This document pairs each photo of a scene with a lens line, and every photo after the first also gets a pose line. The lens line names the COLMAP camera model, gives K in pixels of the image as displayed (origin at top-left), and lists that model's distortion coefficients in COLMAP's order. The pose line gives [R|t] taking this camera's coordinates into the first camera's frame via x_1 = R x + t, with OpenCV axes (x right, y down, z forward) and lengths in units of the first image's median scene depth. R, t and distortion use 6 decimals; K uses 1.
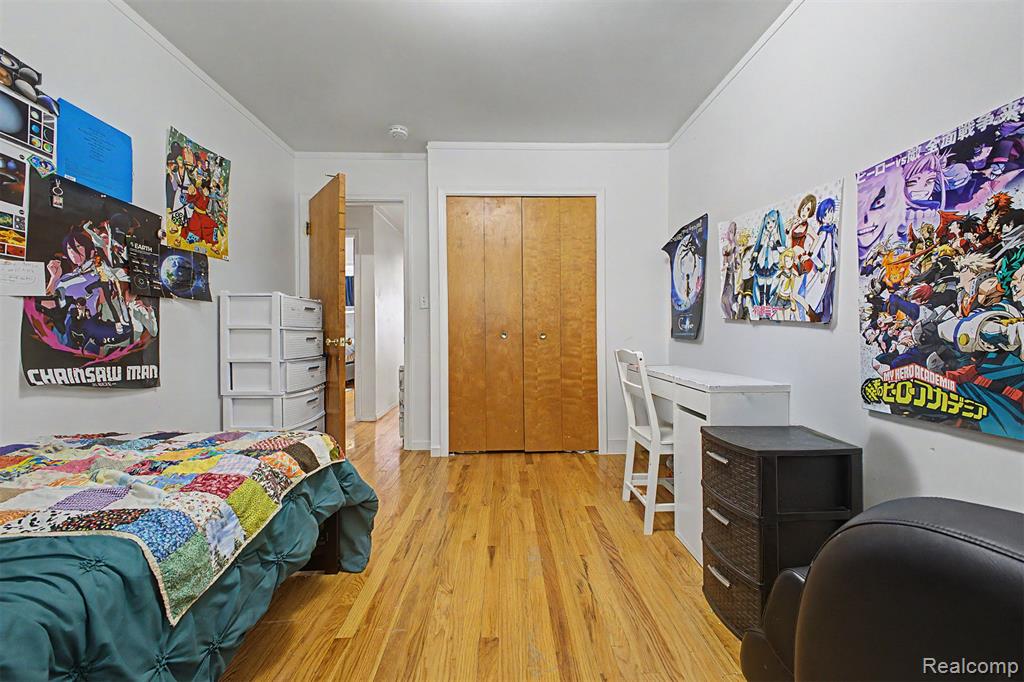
lens RADIAL K [[407.7, 0, 511.9], [0, 407.7, 331.5], [0, 0, 1]] dist [0.021448, -0.007409]
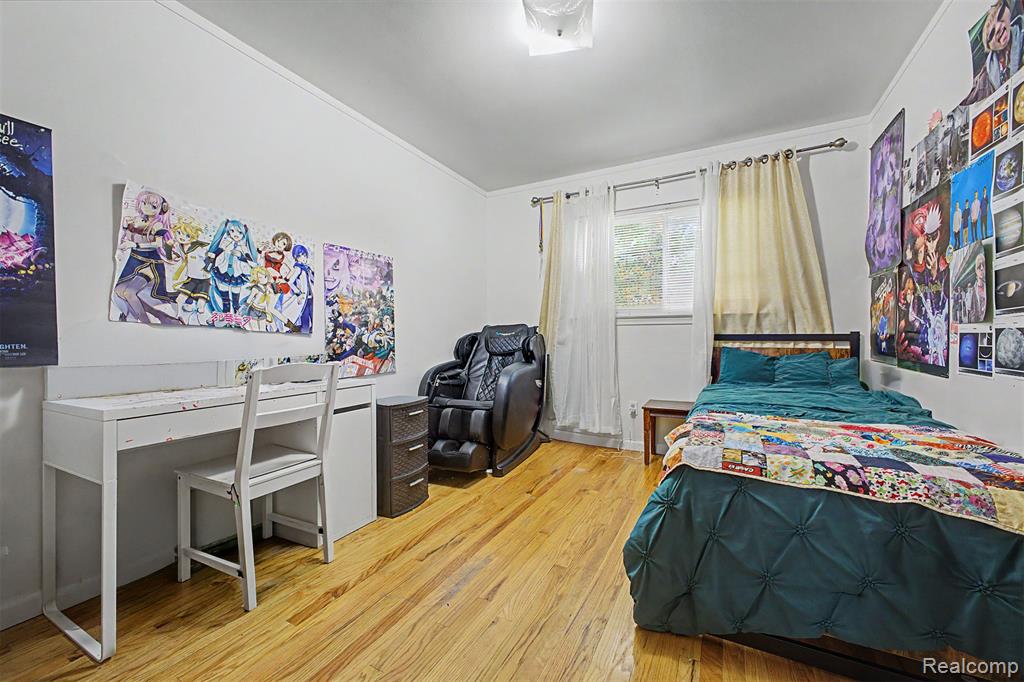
lens RADIAL K [[407.7, 0, 511.2], [0, 407.7, 341.8], [0, 0, 1]] dist [0.021448, -0.007409]
pose [[-0.873608, 0.000959, 0.486630, -0.527936], [0.006250, 0.999938, 0.009248, 0.000031], [-0.486591, 0.011120, -0.873559, 1.813184]]
